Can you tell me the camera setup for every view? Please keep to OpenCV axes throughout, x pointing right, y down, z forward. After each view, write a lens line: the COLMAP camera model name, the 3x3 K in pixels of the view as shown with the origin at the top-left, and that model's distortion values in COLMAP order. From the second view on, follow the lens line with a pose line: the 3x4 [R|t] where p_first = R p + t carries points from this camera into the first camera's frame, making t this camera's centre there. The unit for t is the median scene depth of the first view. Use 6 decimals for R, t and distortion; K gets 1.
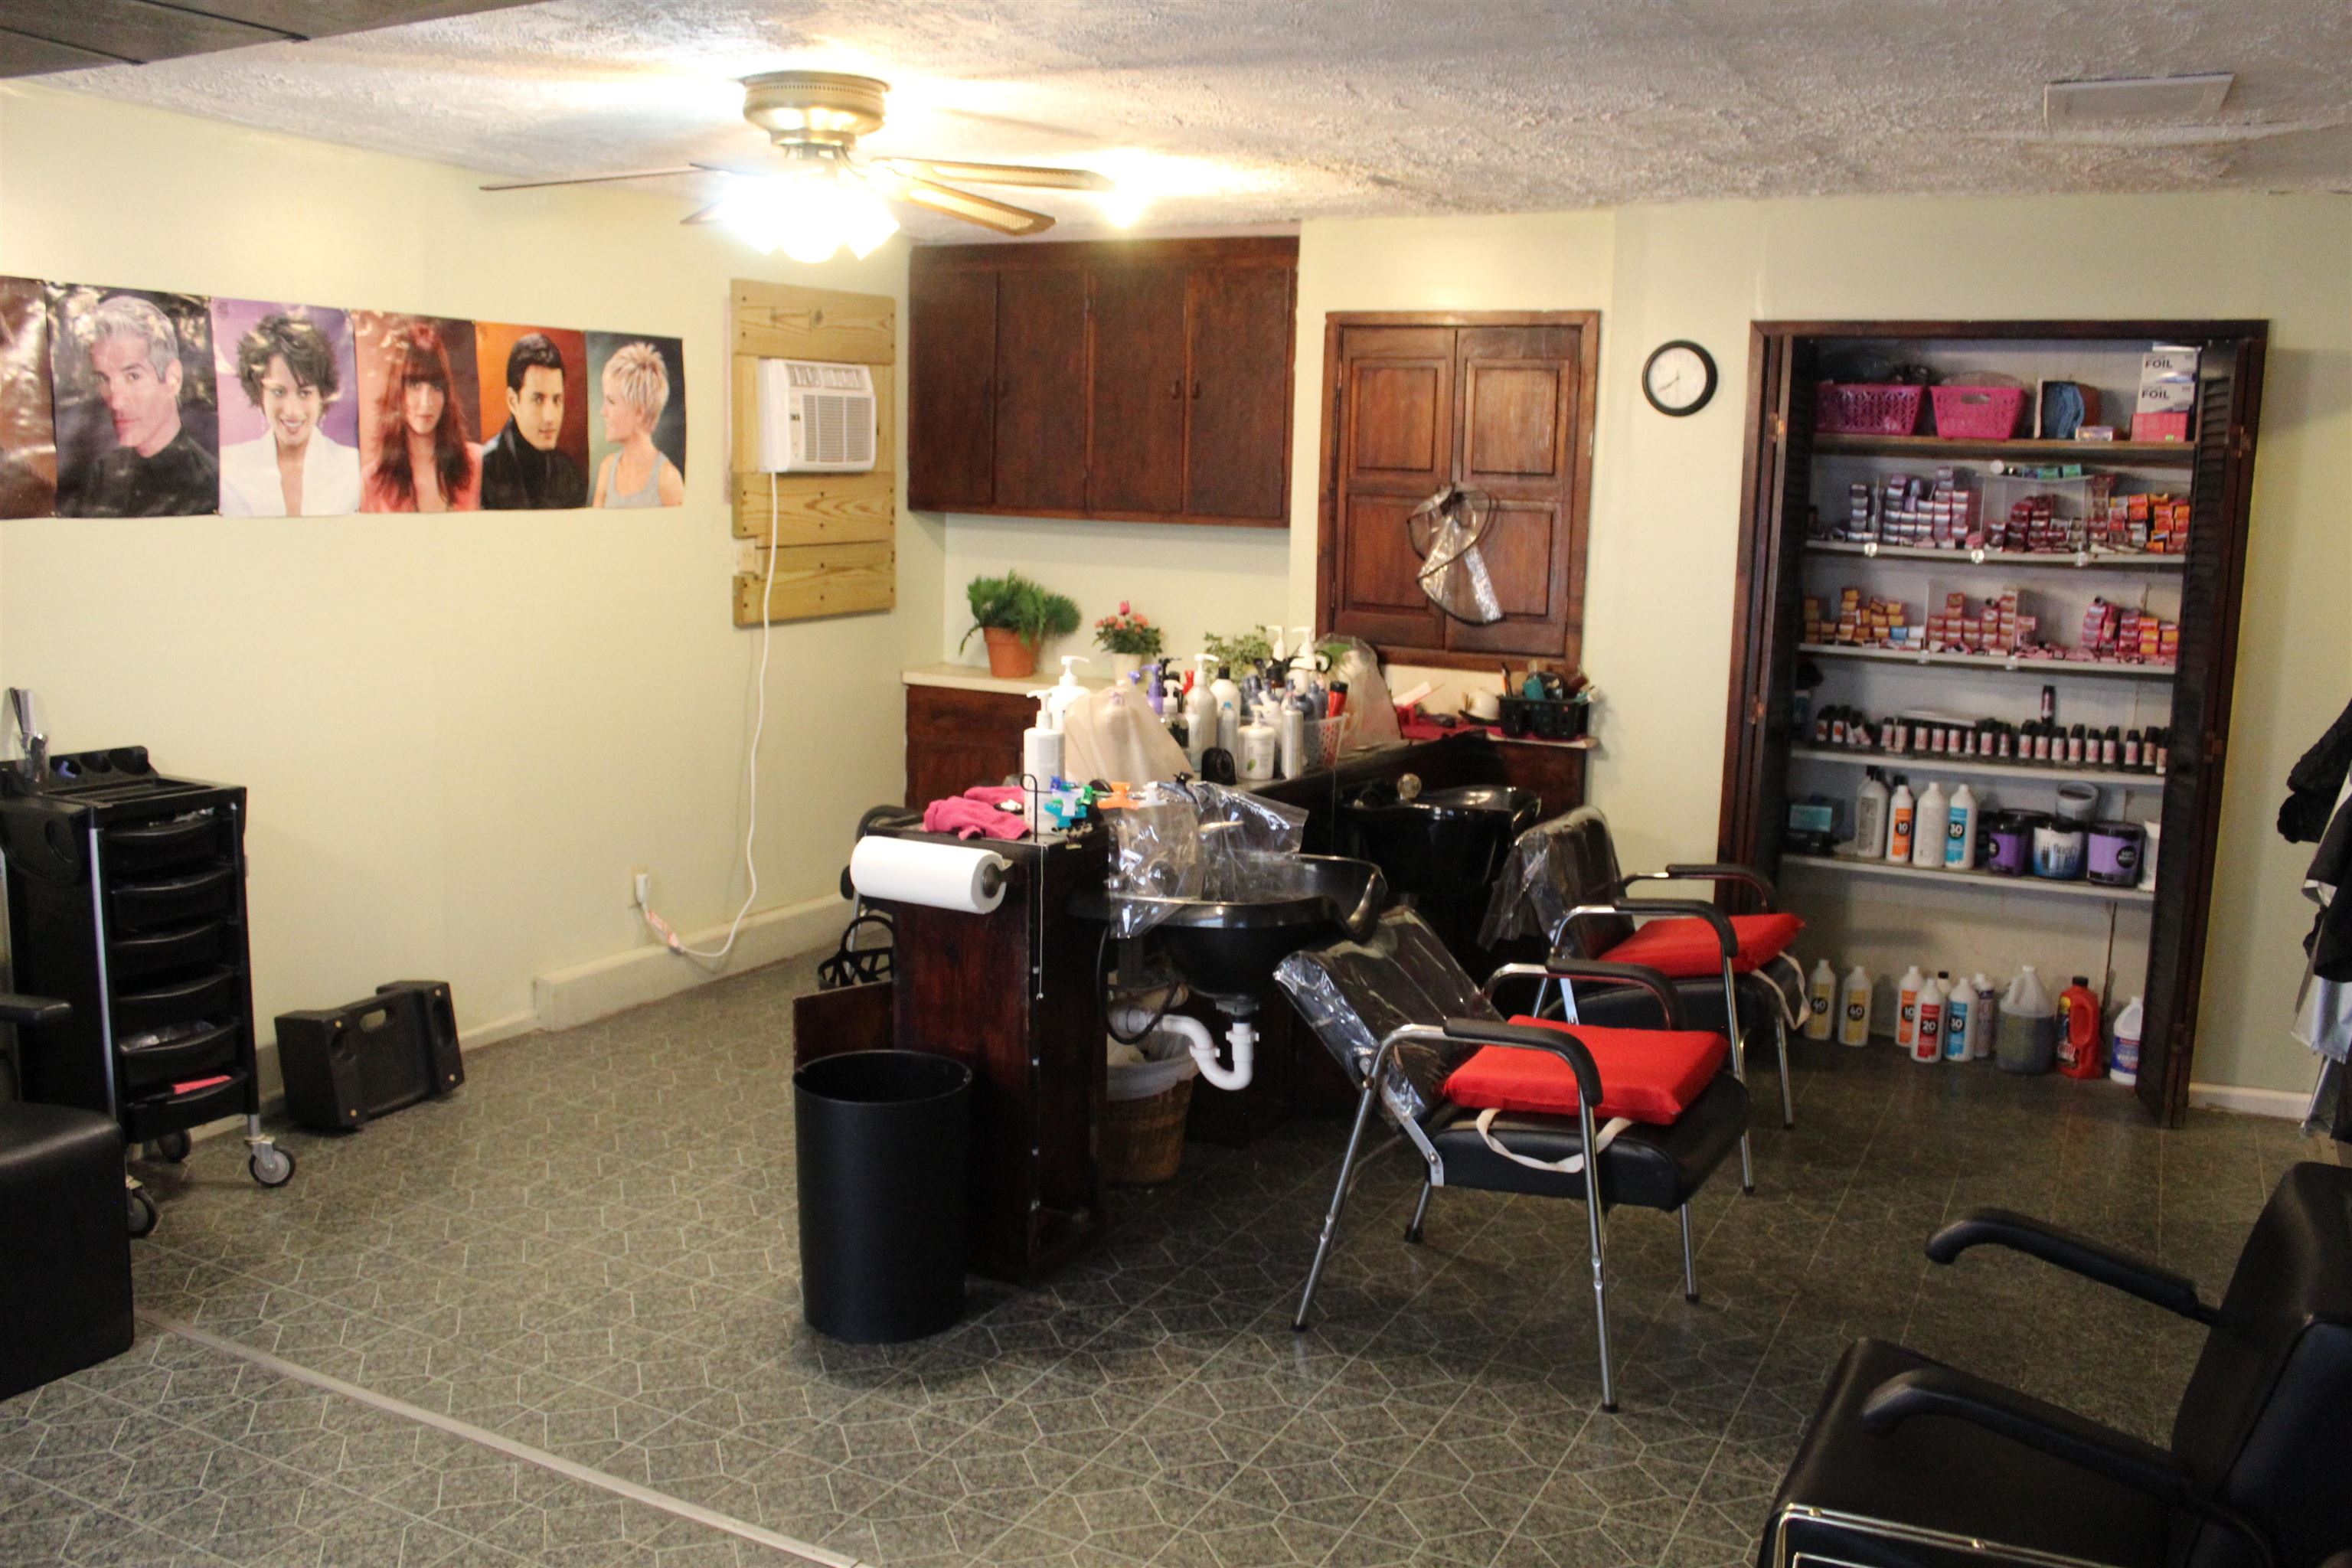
lens RADIAL K [[1972.9, 0, 1213.3], [0, 1972.9, 767.4], [0, 0, 1]] dist [-0.159402, 0.145756]
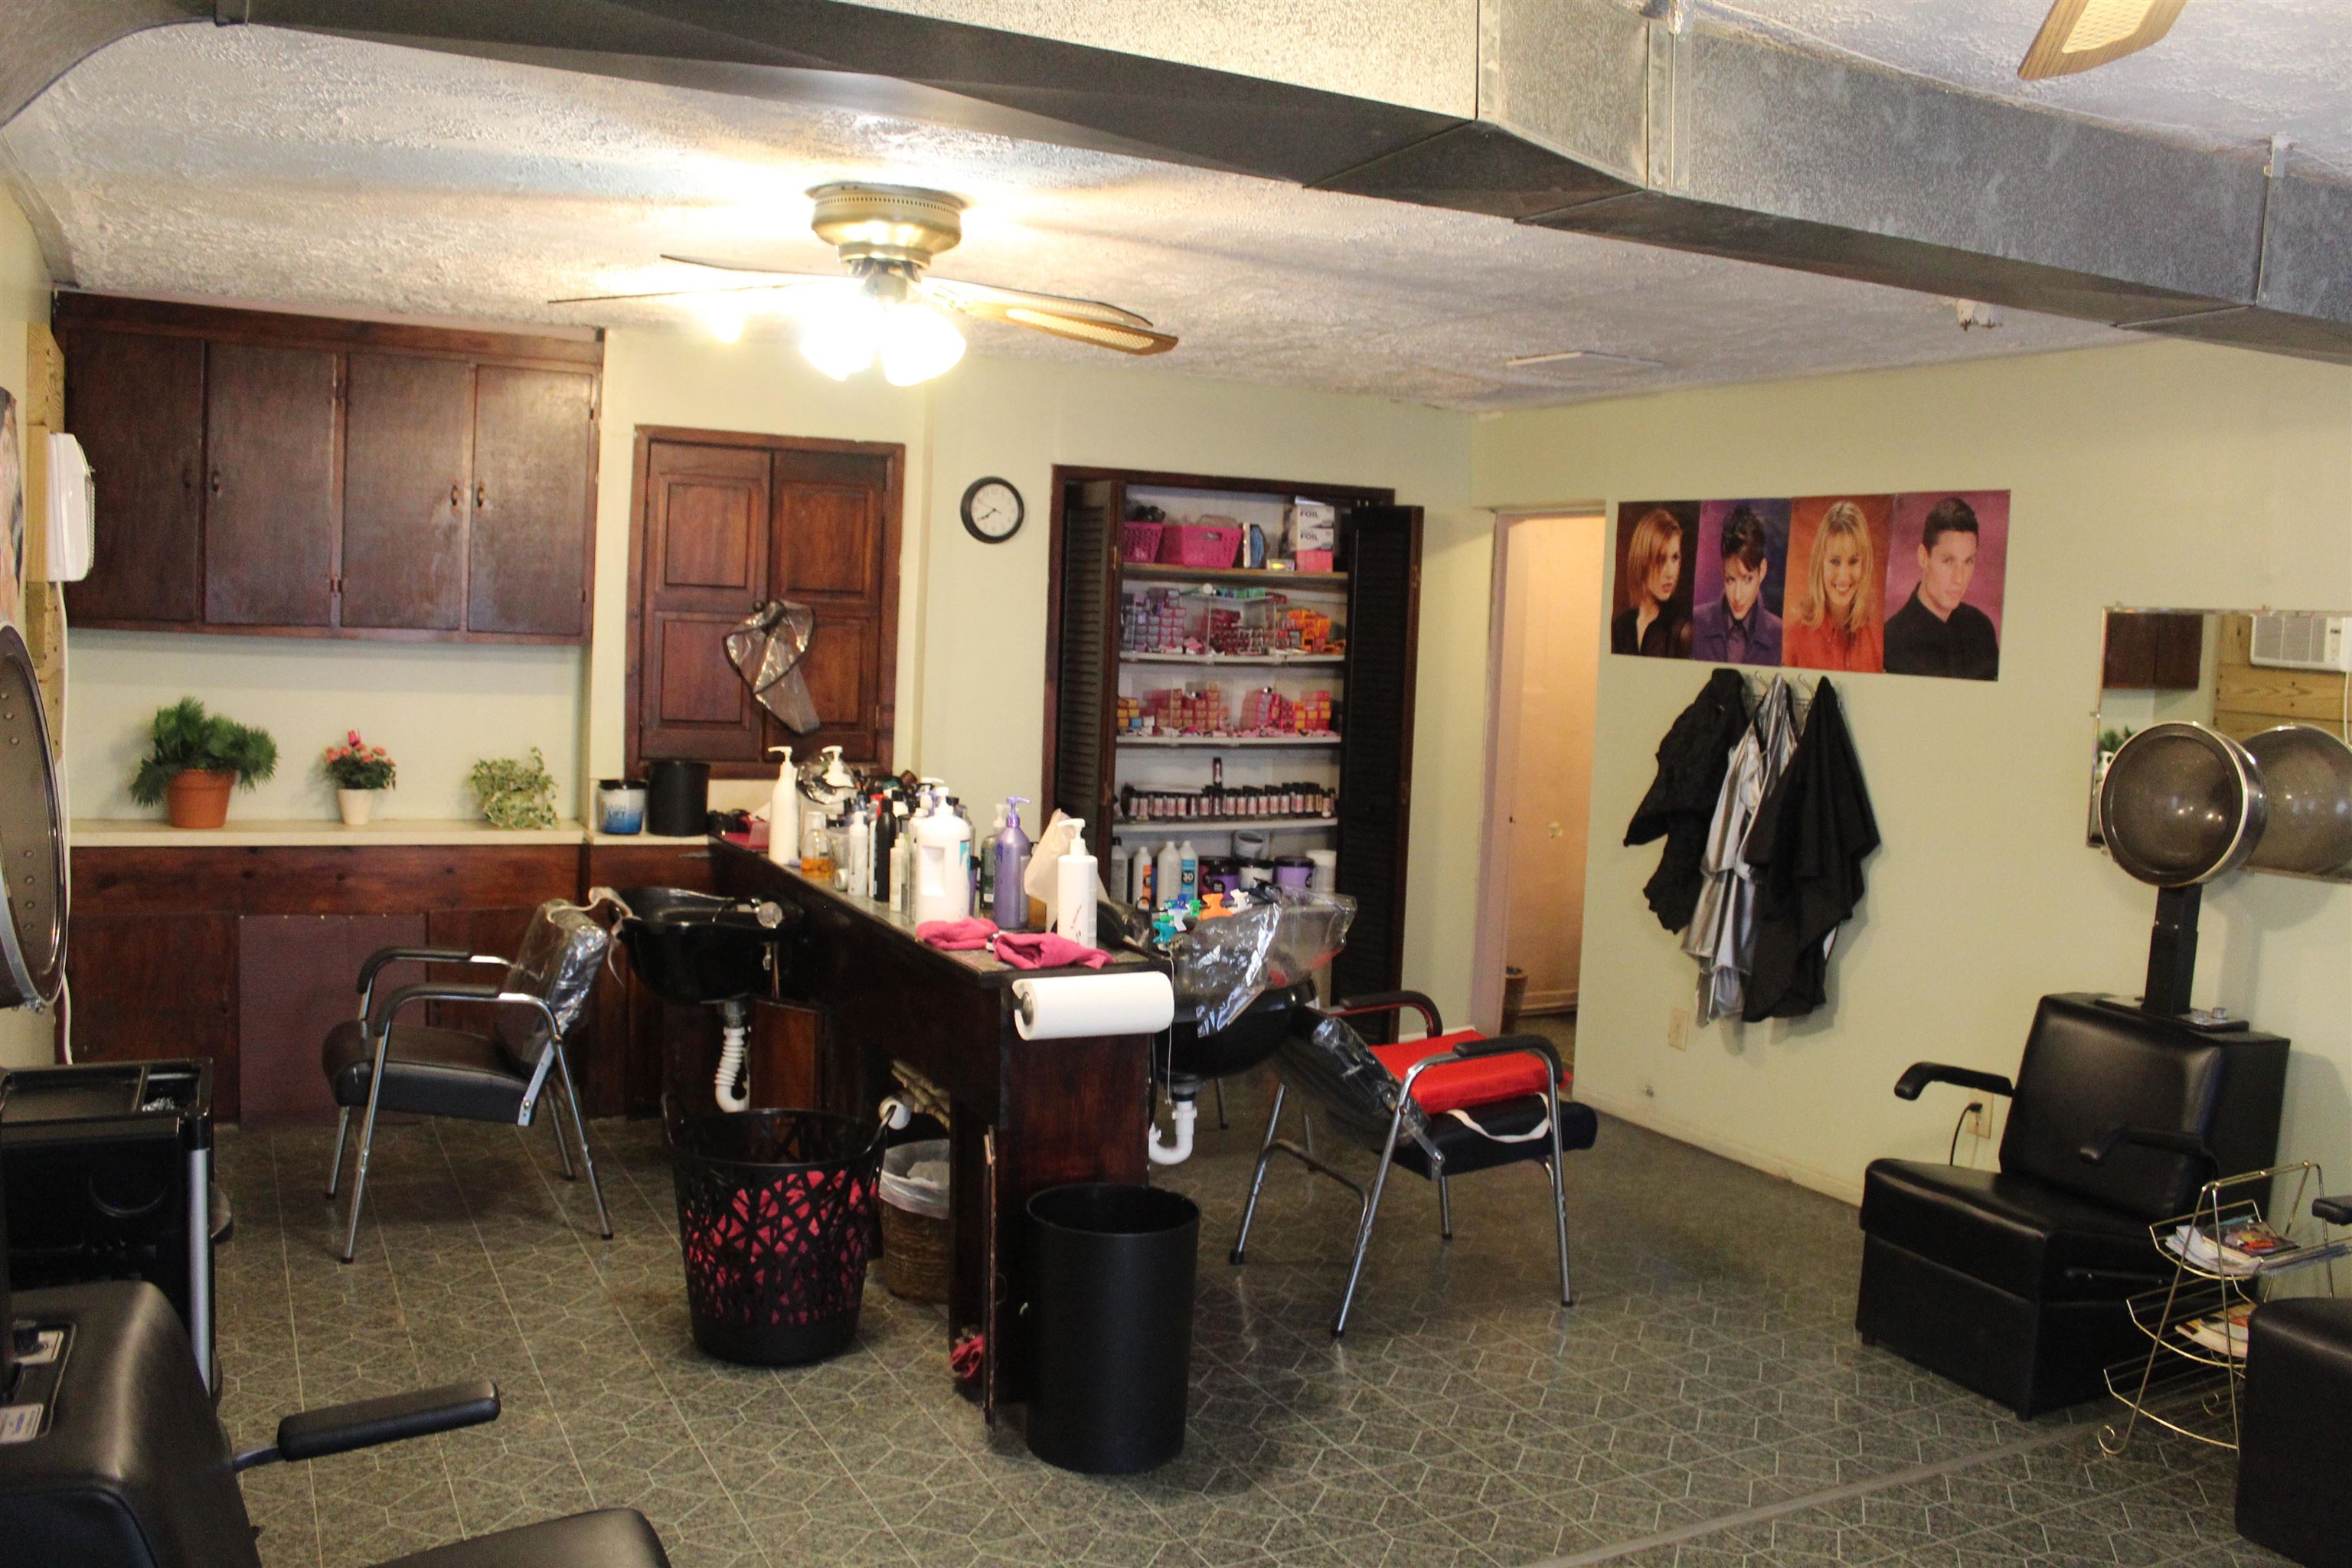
lens RADIAL K [[1972.9, 0, 1180.1], [0, 1972.9, 789.4], [0, 0, 1]] dist [-0.159402, 0.145756]
pose [[0.588991, -0.071745, 0.804948, -1.010636], [0.093383, 0.995421, 0.020392, -0.079921], [-0.802726, 0.063158, 0.592994, 0.380832]]
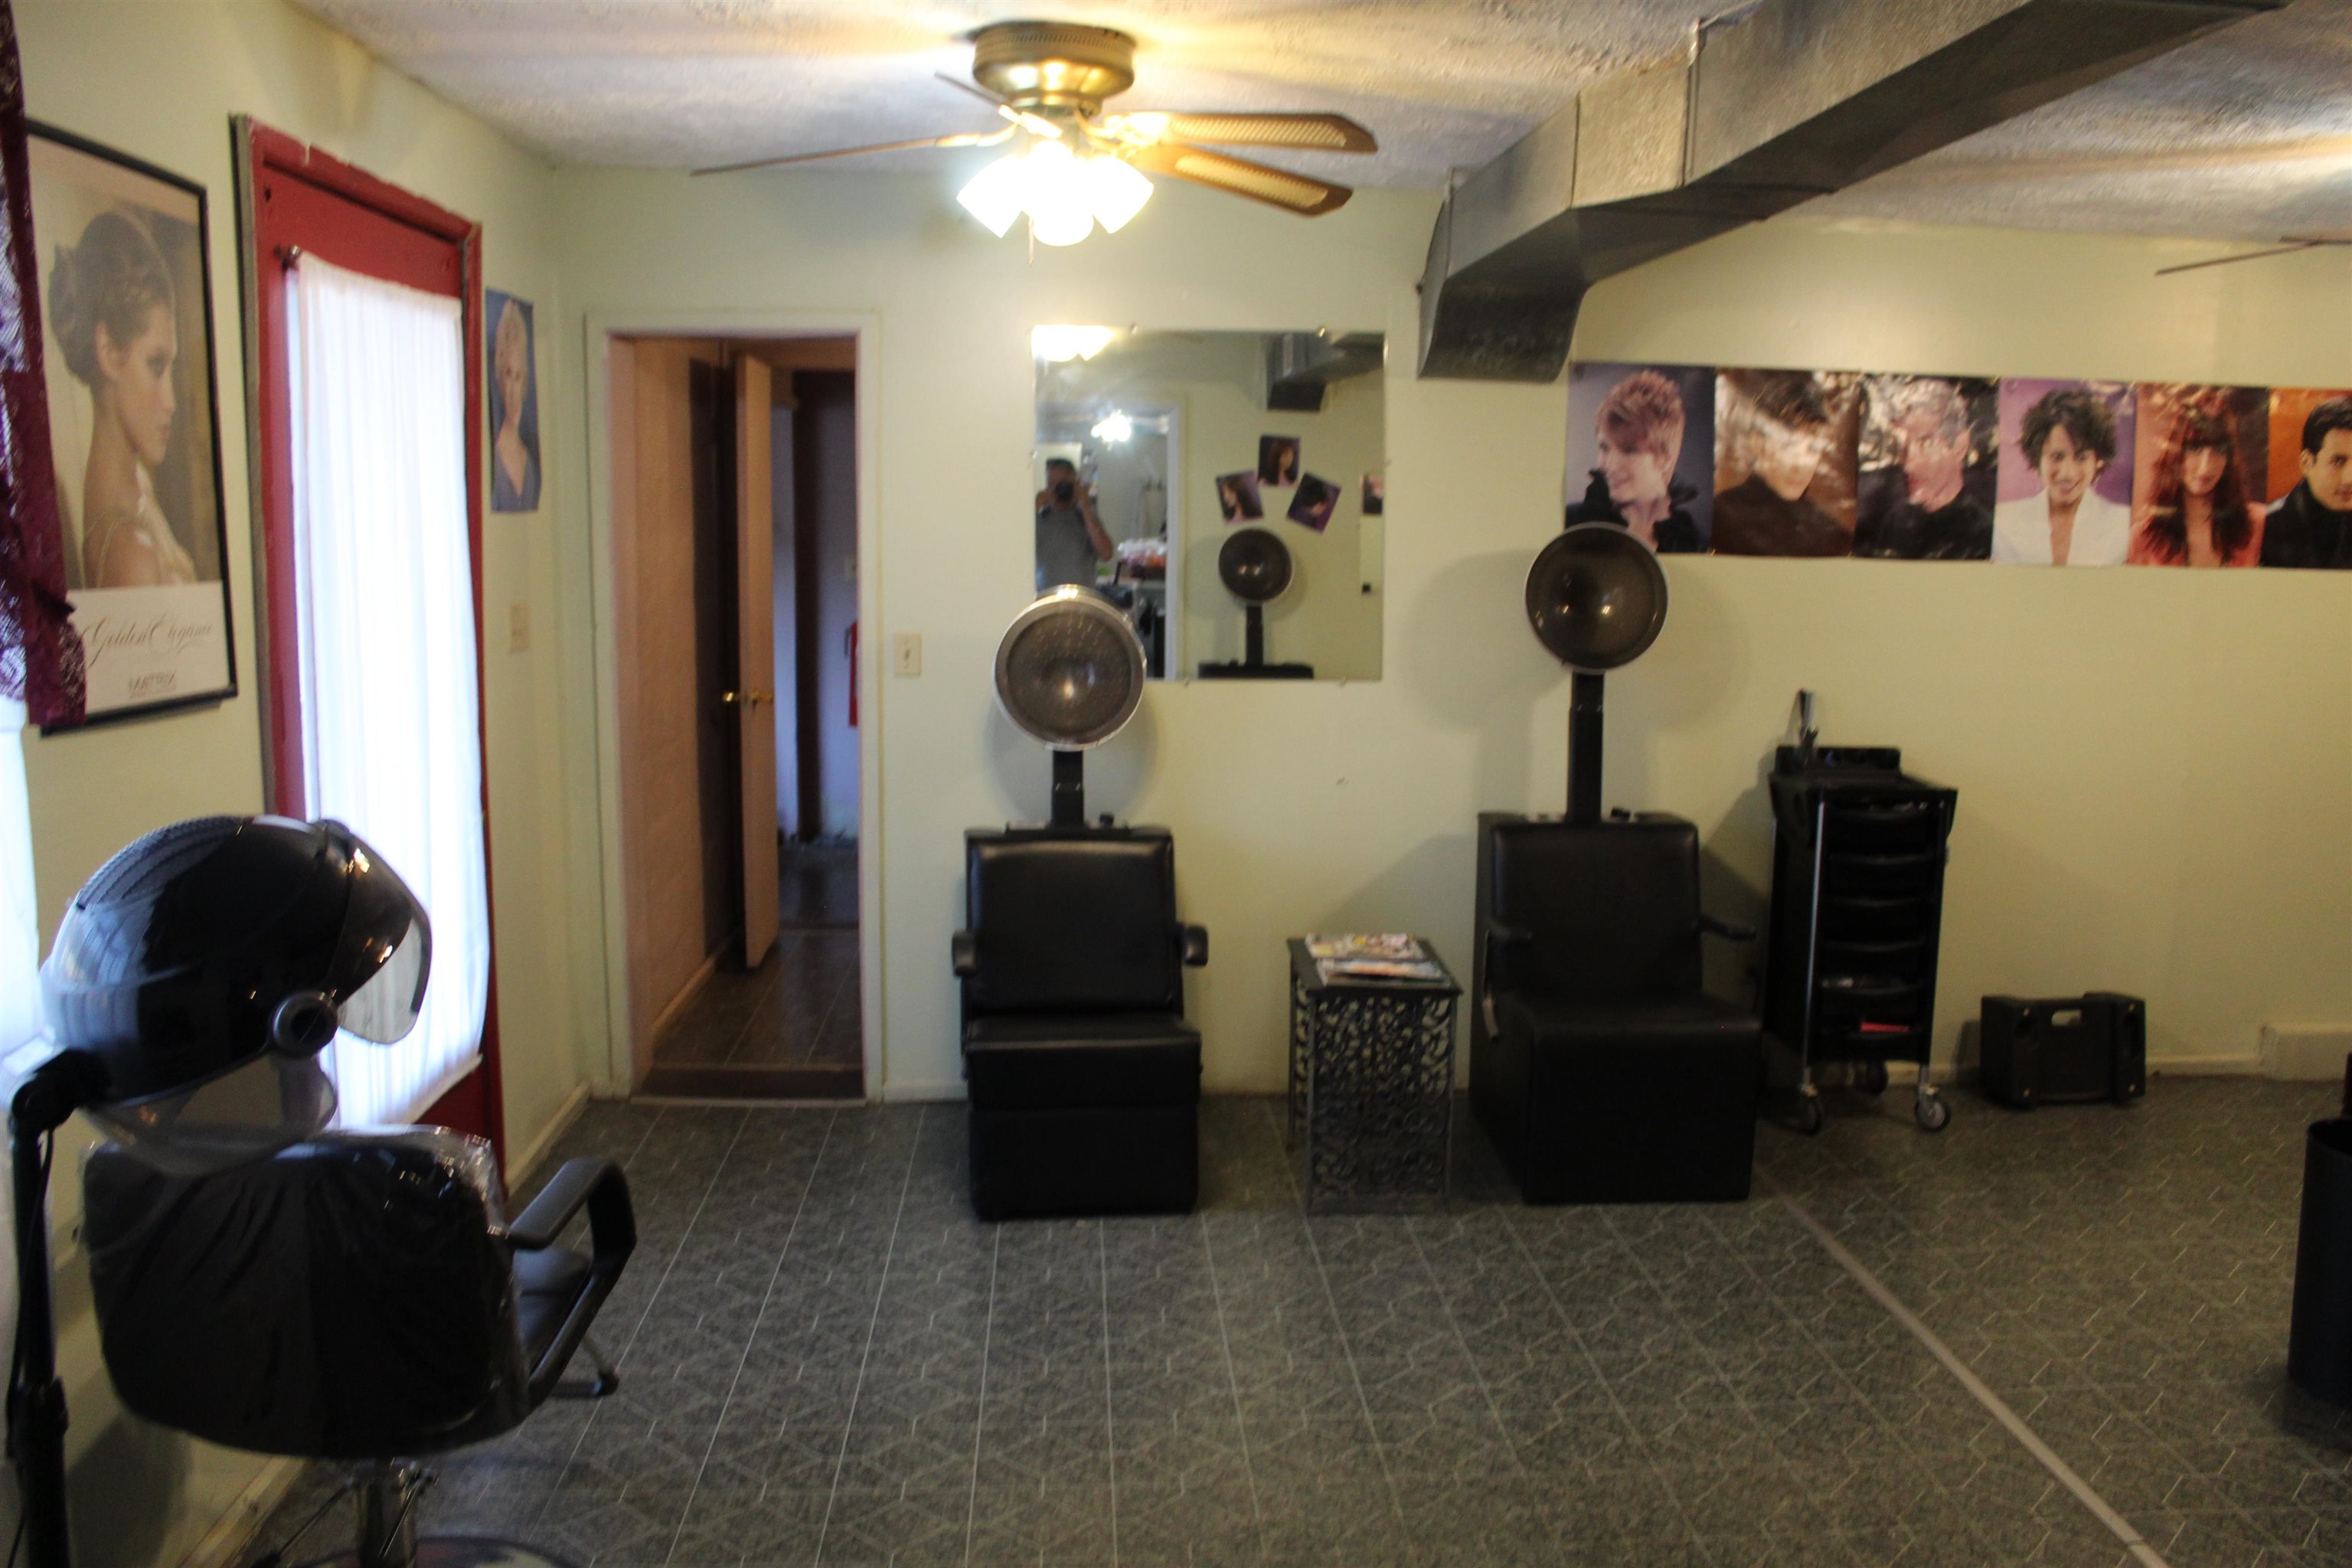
lens RADIAL K [[1972.9, 0, 1196.6], [0, 1972.9, 771.5], [0, 0, 1]] dist [-0.159402, 0.145756]
pose [[0.508041, 0.102909, -0.855163, 0.331741], [-0.130441, 0.990578, 0.041712, 0.012710], [0.851398, 0.090357, 0.516678, -0.021750]]
